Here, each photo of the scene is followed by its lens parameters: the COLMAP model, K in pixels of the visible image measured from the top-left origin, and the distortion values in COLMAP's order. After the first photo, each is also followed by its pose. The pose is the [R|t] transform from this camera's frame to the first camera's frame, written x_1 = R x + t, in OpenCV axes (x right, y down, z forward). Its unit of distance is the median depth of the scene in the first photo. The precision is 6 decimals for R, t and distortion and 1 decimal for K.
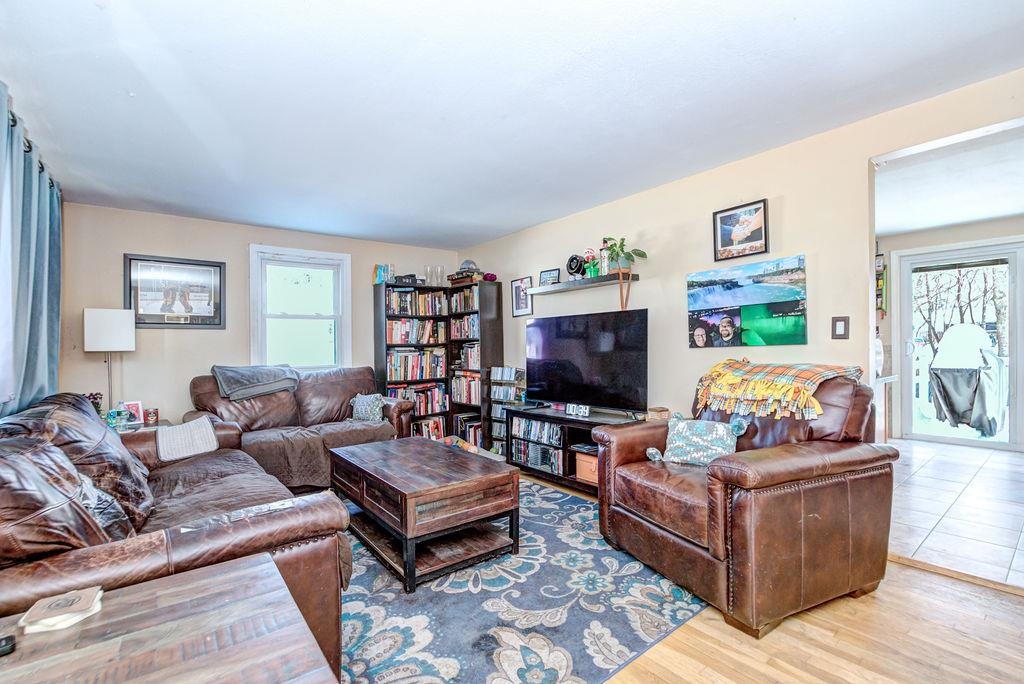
lens RADIAL K [[458.2, 0, 510.1], [0, 458.2, 345.9], [0, 0, 1]] dist [-0.001912, -0.000651]
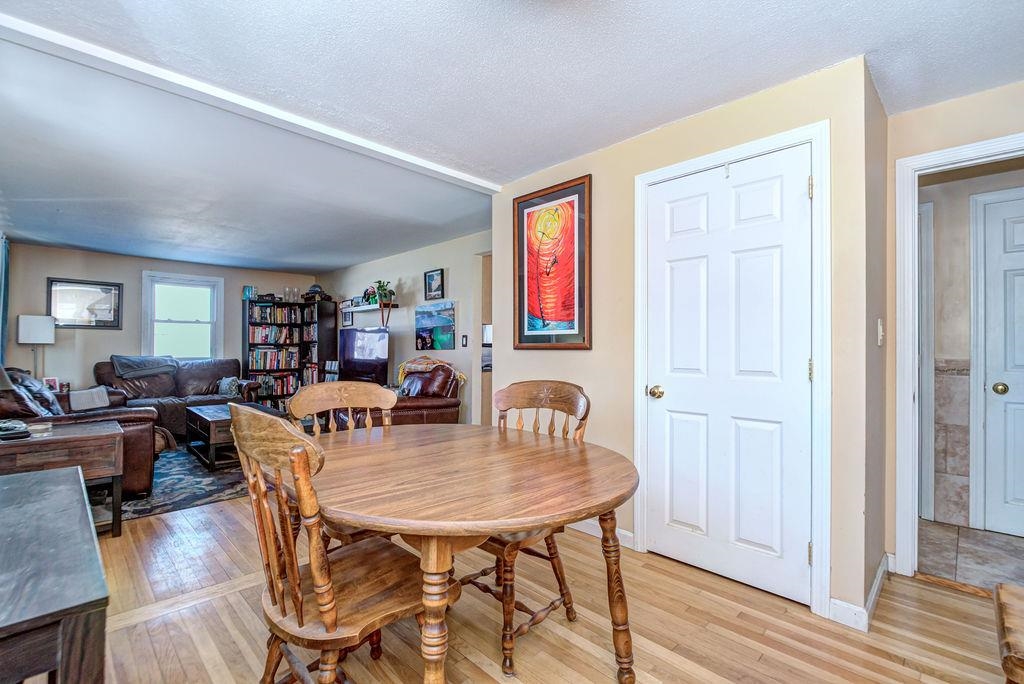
lens RADIAL K [[458.2, 0, 510.1], [0, 458.2, 345.9], [0, 0, 1]] dist [-0.001912, -0.000651]
pose [[0.993261, 0.024000, 0.113387, 0.412200], [-0.023591, 0.999709, -0.004945, -0.008207], [-0.113472, 0.002237, 0.993539, -0.547808]]
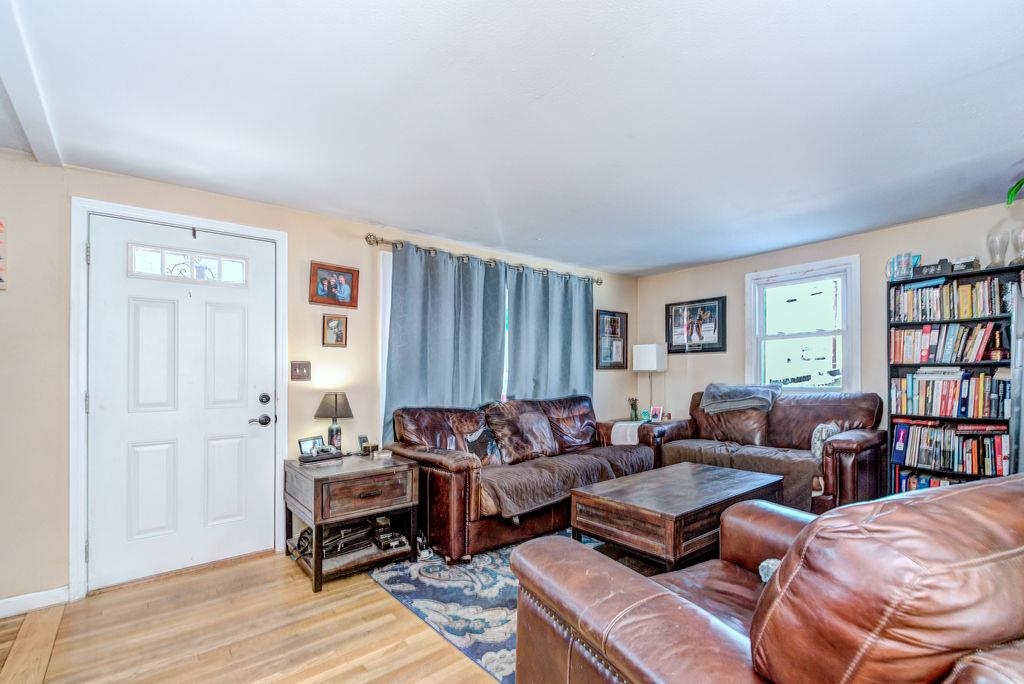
lens RADIAL K [[447.7, 0, 511.4], [0, 447.7, 388.0], [0, 0, 1]] dist [-0.000143, 0.000149]
pose [[0.029946, 0.050929, -0.998253, 0.497903], [0.013482, 0.998590, 0.051351, -0.011400], [0.999461, -0.014996, 0.029217, 0.405952]]
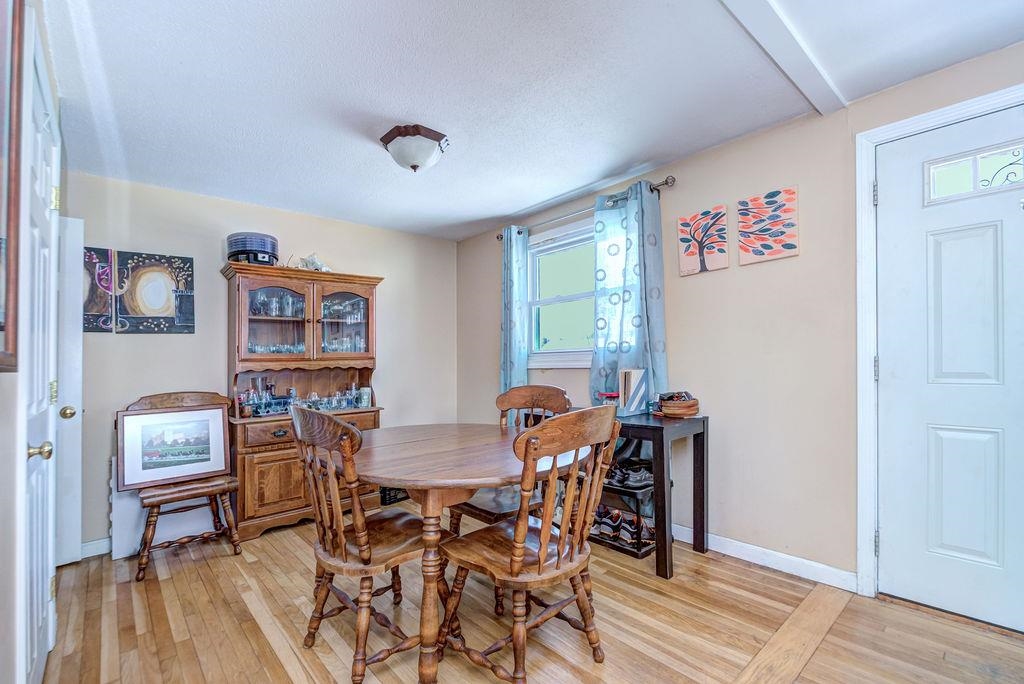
lens RADIAL K [[458.2, 0, 510.1], [0, 458.2, 345.9], [0, 0, 1]] dist [-0.001912, -0.000651]
pose [[-0.997343, 0.043052, -0.058758, 0.345524], [0.044539, 0.998714, -0.024241, -0.001426], [0.057639, -0.026794, -0.997978, 0.357722]]
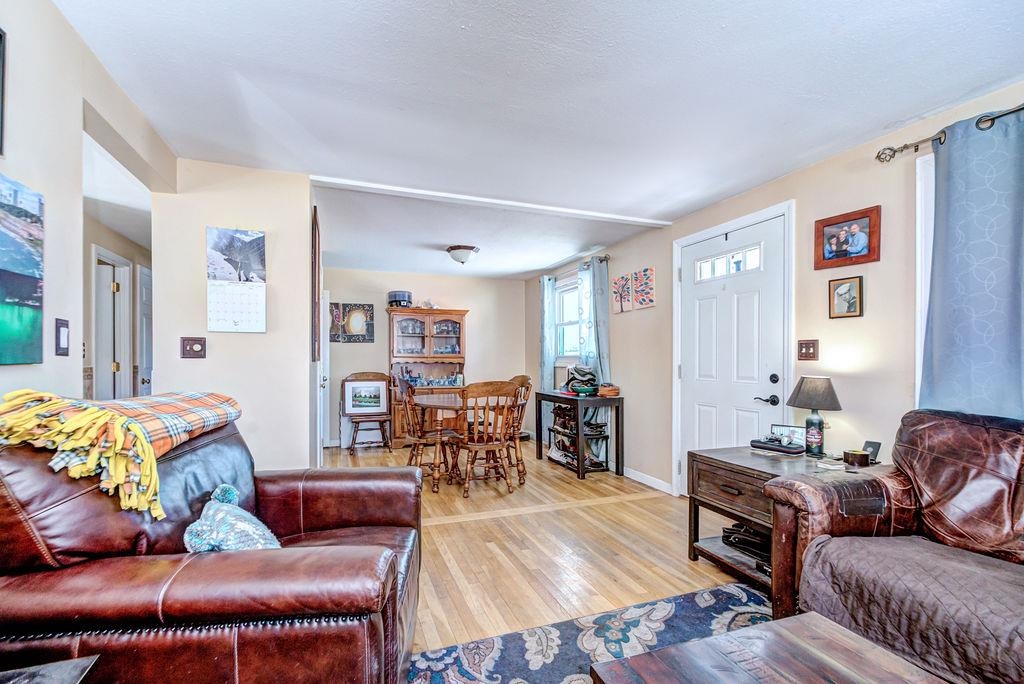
lens RADIAL K [[470.3, 0, 511.4], [0, 470.3, 373.4], [0, 0, 1]] dist [0.000514, -0.000139]
pose [[-0.952665, 0.006921, 0.303942, -0.025374], [0.016050, 0.999492, 0.027547, 0.001236], [-0.303597, 0.031121, -0.952292, 0.840830]]
